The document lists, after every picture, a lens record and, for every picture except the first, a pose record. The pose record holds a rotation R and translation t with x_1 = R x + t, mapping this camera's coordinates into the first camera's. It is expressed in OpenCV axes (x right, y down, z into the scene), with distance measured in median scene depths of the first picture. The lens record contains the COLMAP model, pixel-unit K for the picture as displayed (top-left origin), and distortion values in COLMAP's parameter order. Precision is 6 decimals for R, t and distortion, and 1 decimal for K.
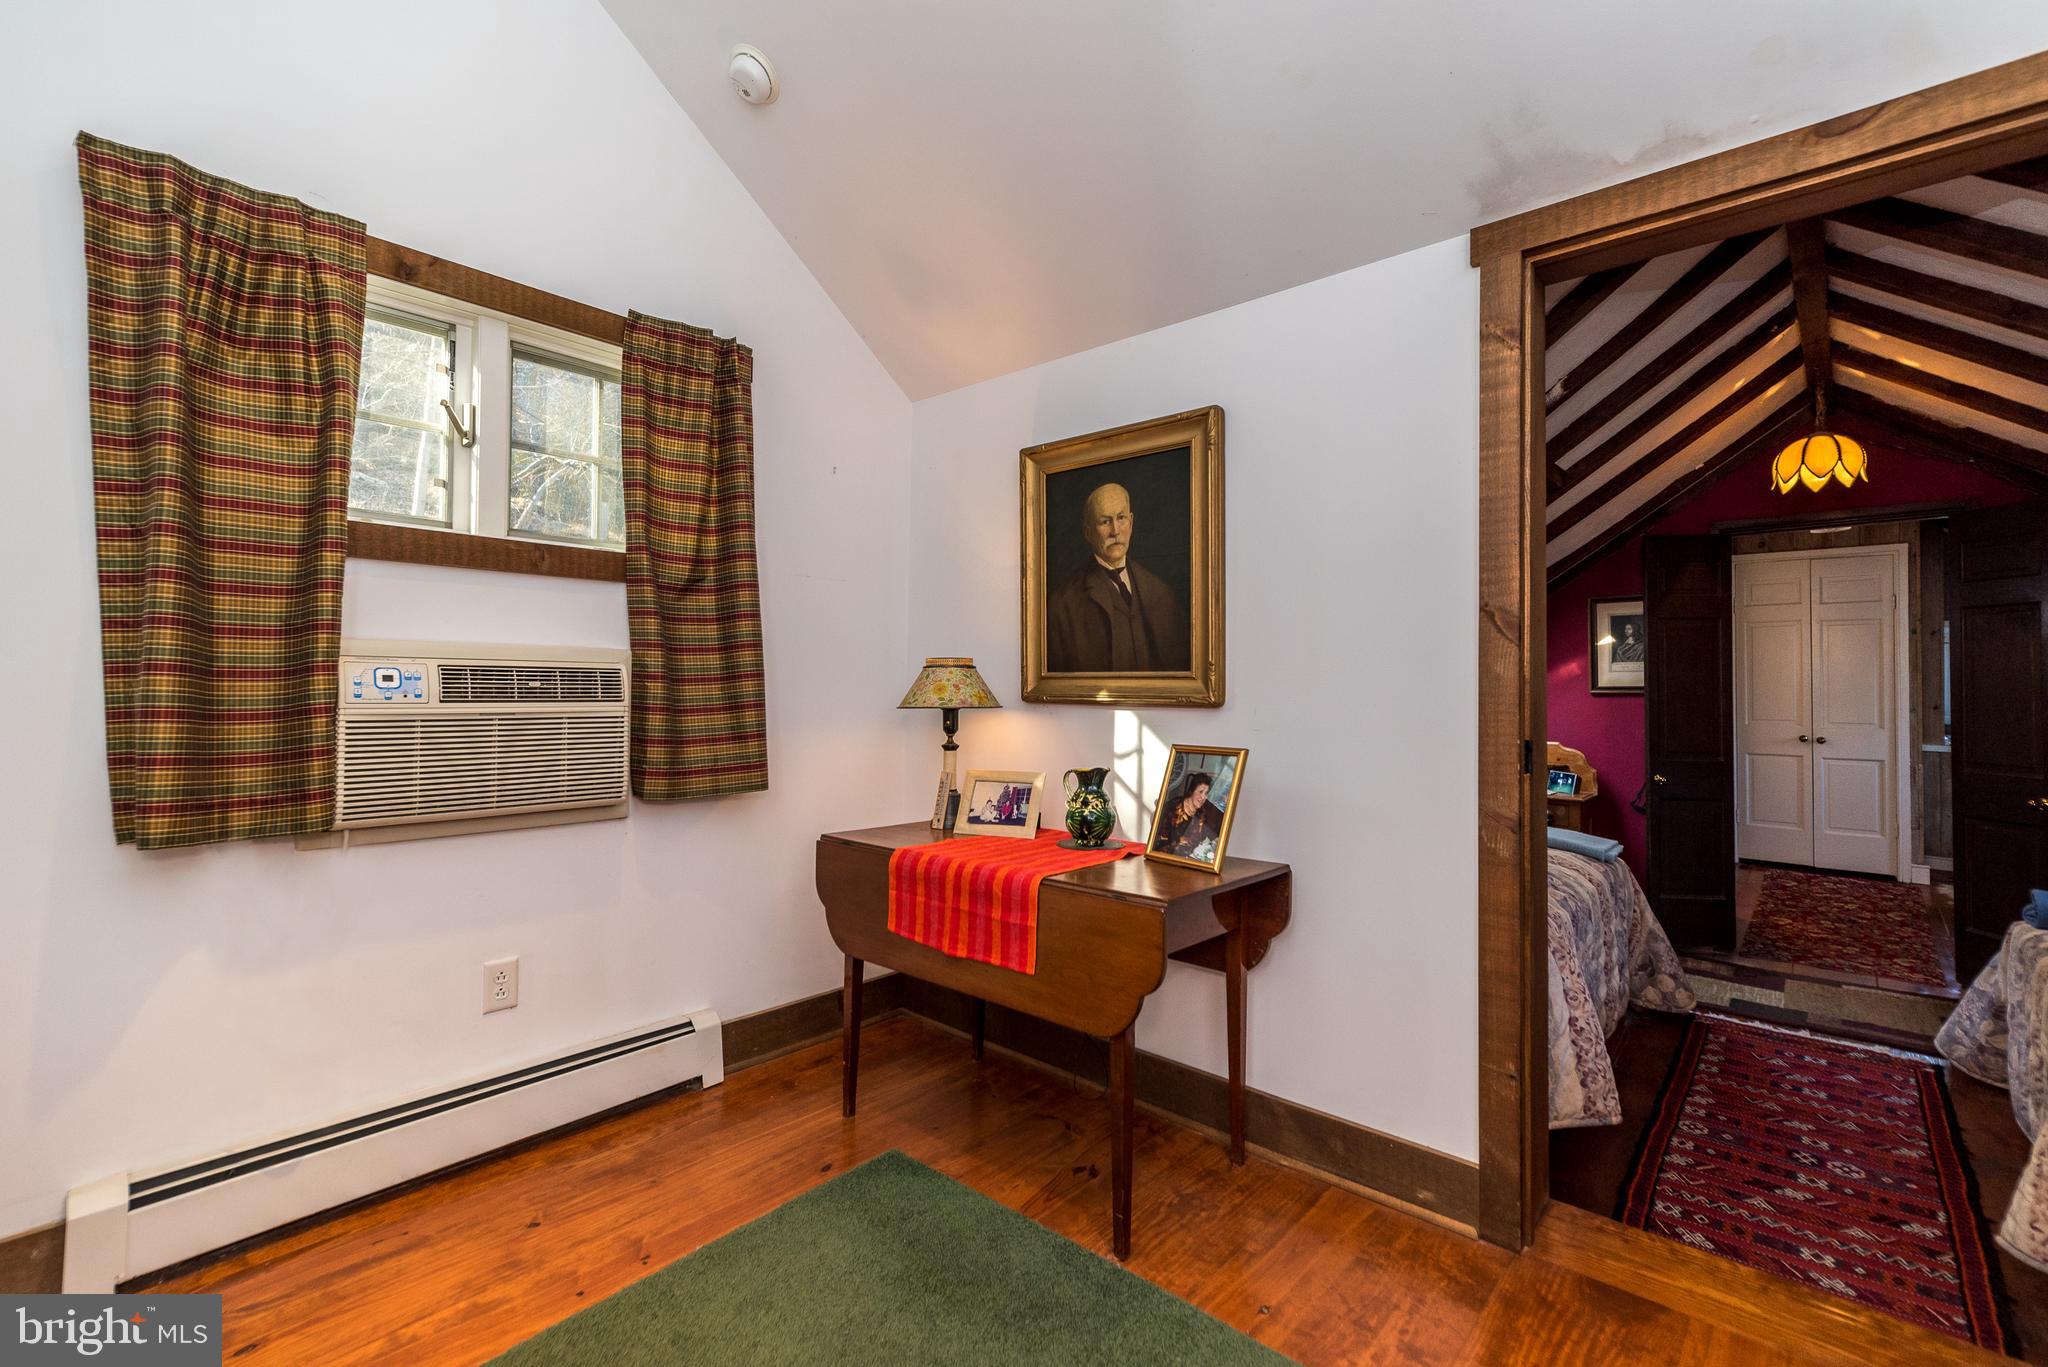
lens RADIAL K [[890.6, 0, 1028.7], [0, 890.6, 670.9], [0, 0, 1]] dist [0.003793, 0.000475]
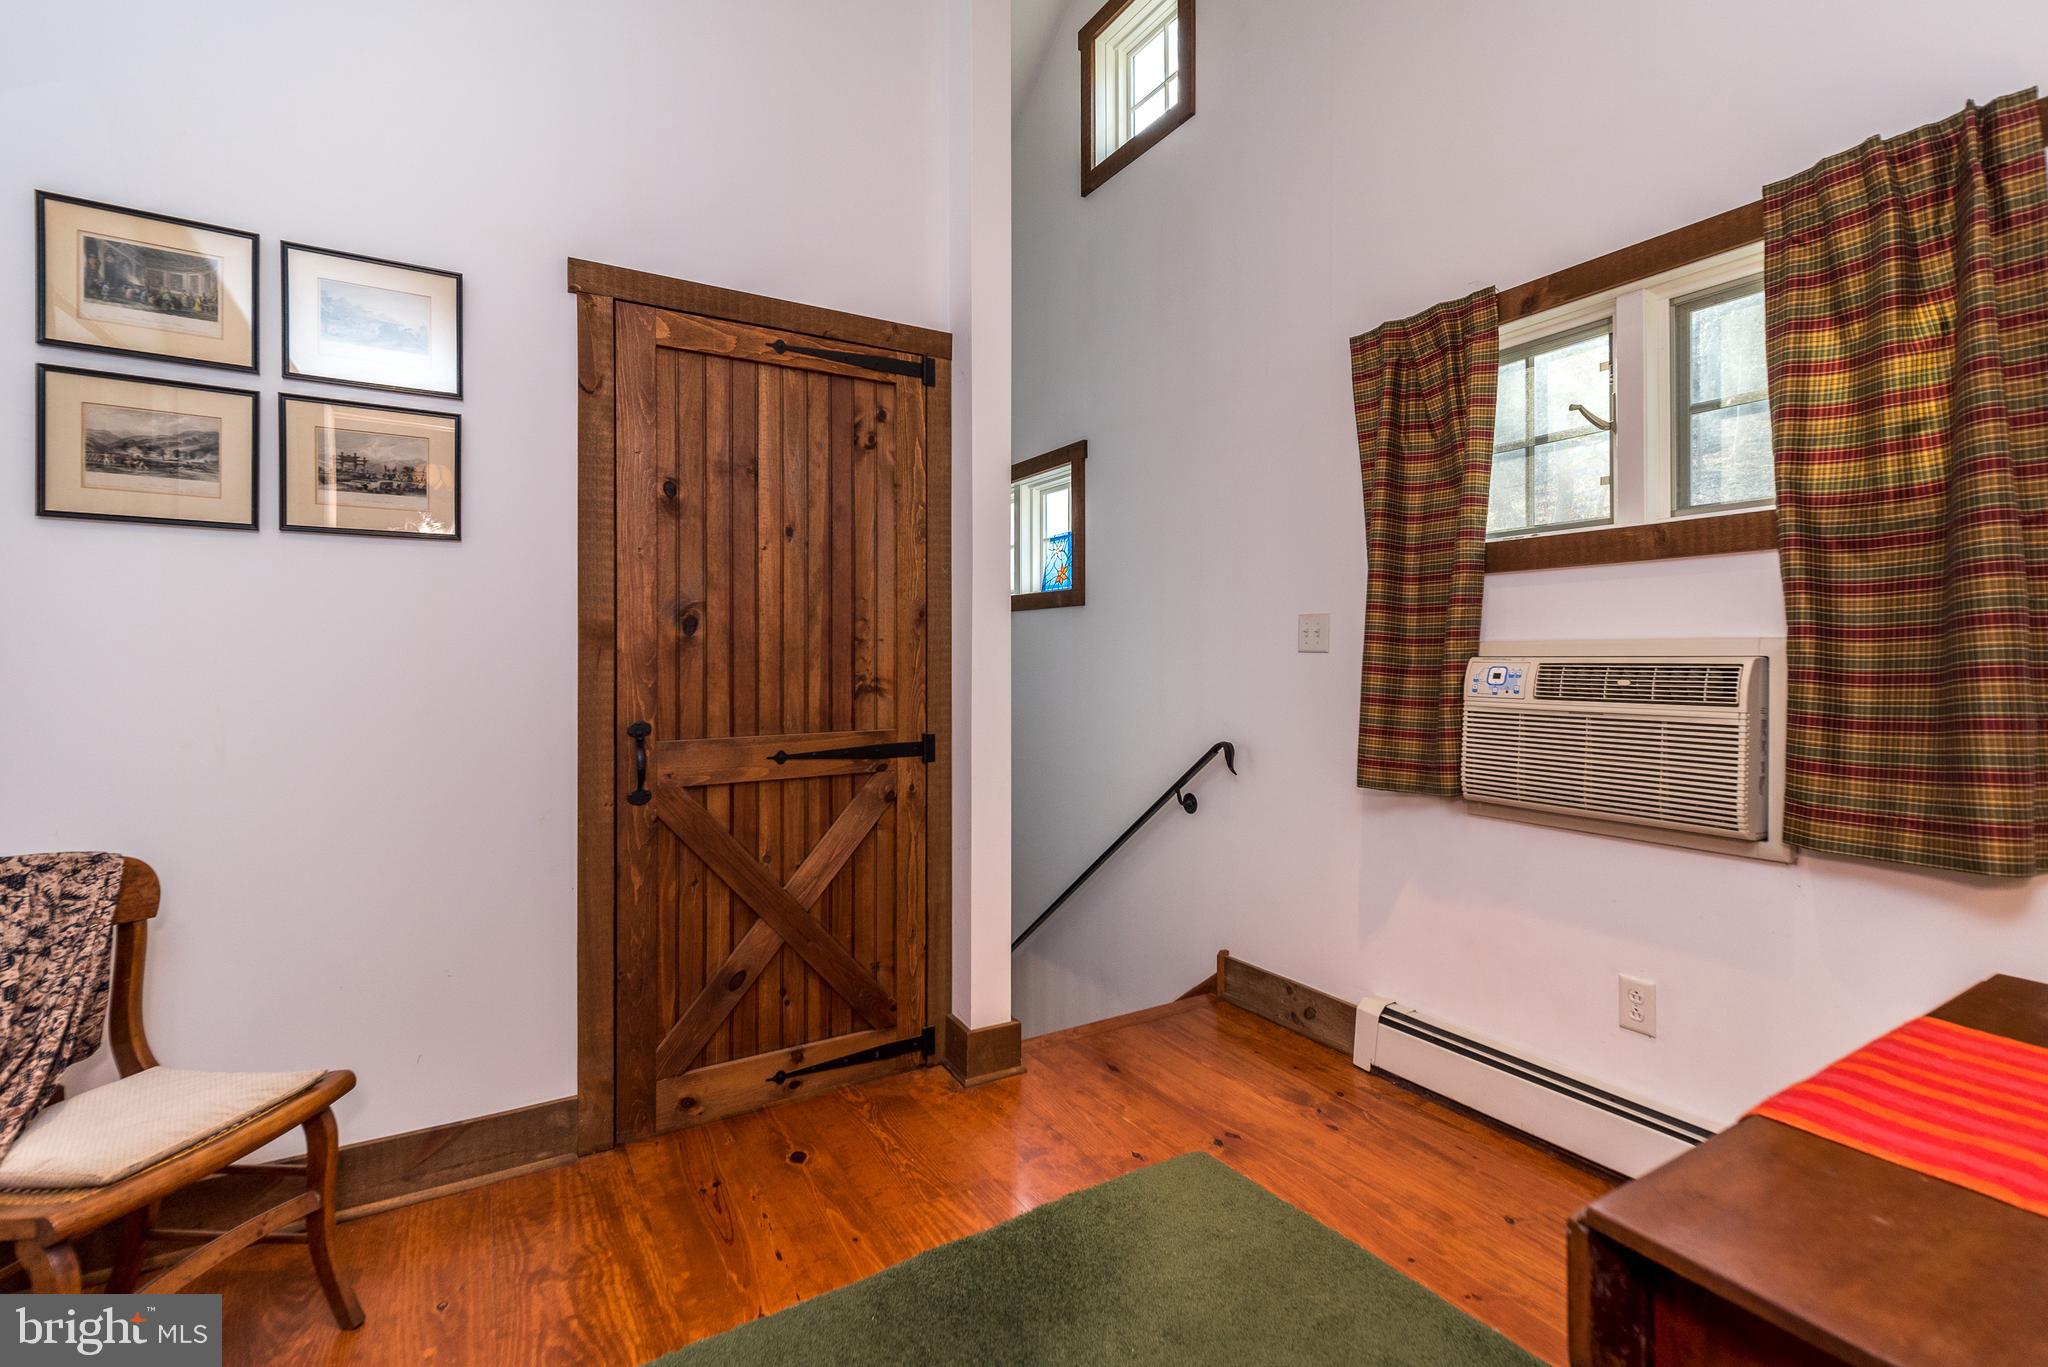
lens RADIAL K [[890.6, 0, 1026.6], [0, 890.6, 668.7], [0, 0, 1]] dist [0.003793, 0.000475]
pose [[-0.281513, -0.002988, -0.959553, 0.418324], [0.010324, 0.999928, -0.006143, -0.000049], [0.959502, -0.011635, -0.281461, 0.567595]]
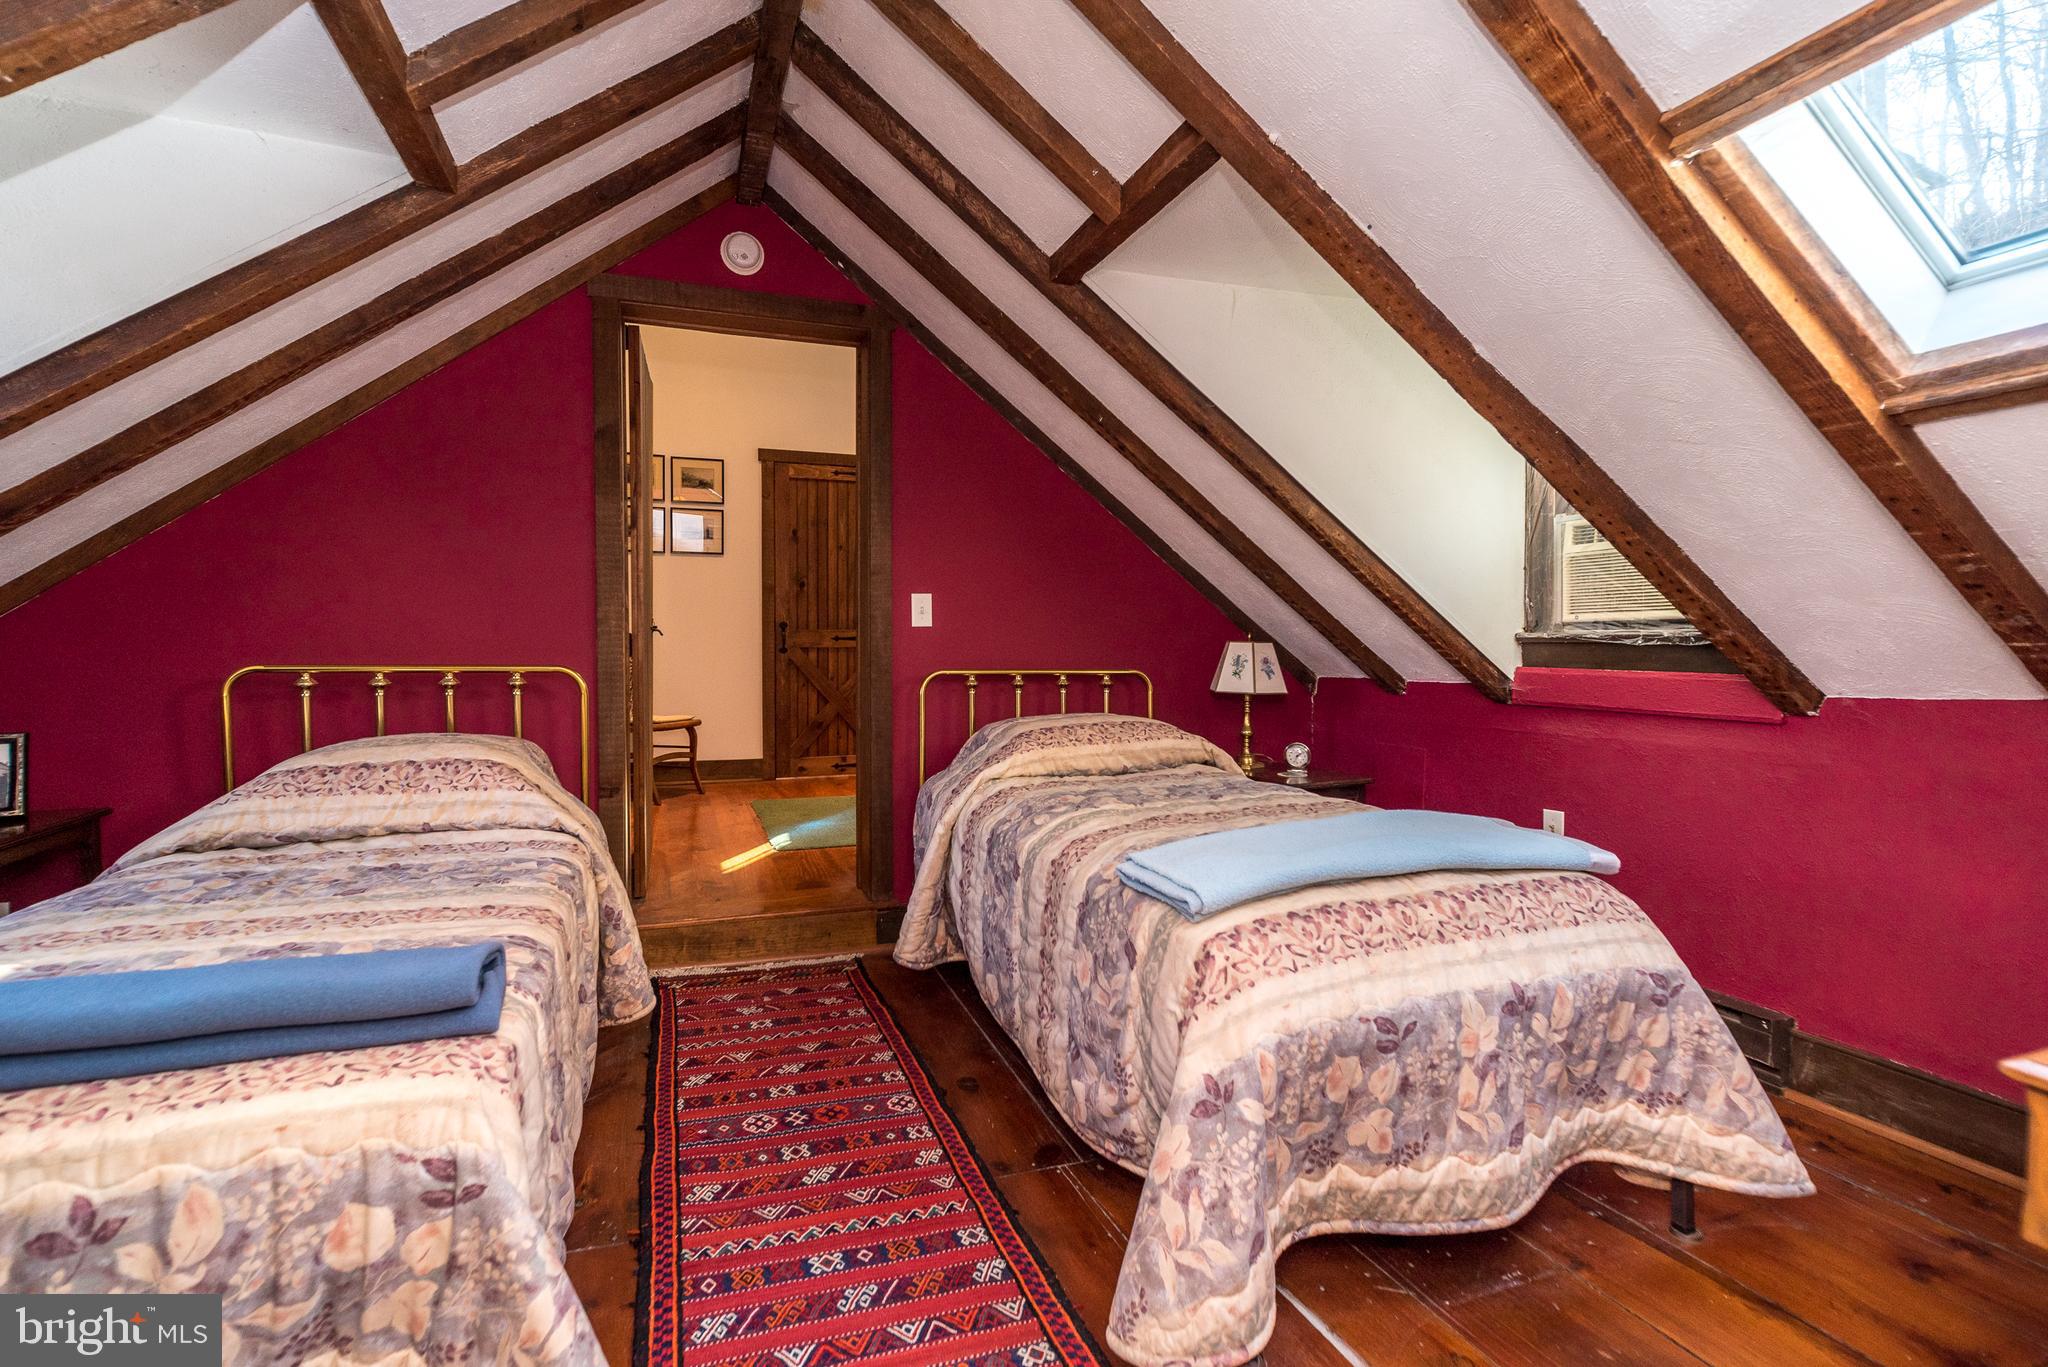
lens RADIAL K [[890.6, 0, 983.2], [0, 890.6, 683.6], [0, 0, 1]] dist [0.003793, 0.000475]
pose [[-0.481301, 0.040241, -0.875631, 1.574568], [-0.000850, 0.998924, 0.046374, 0.103092], [0.876555, 0.023064, -0.480749, 1.623445]]
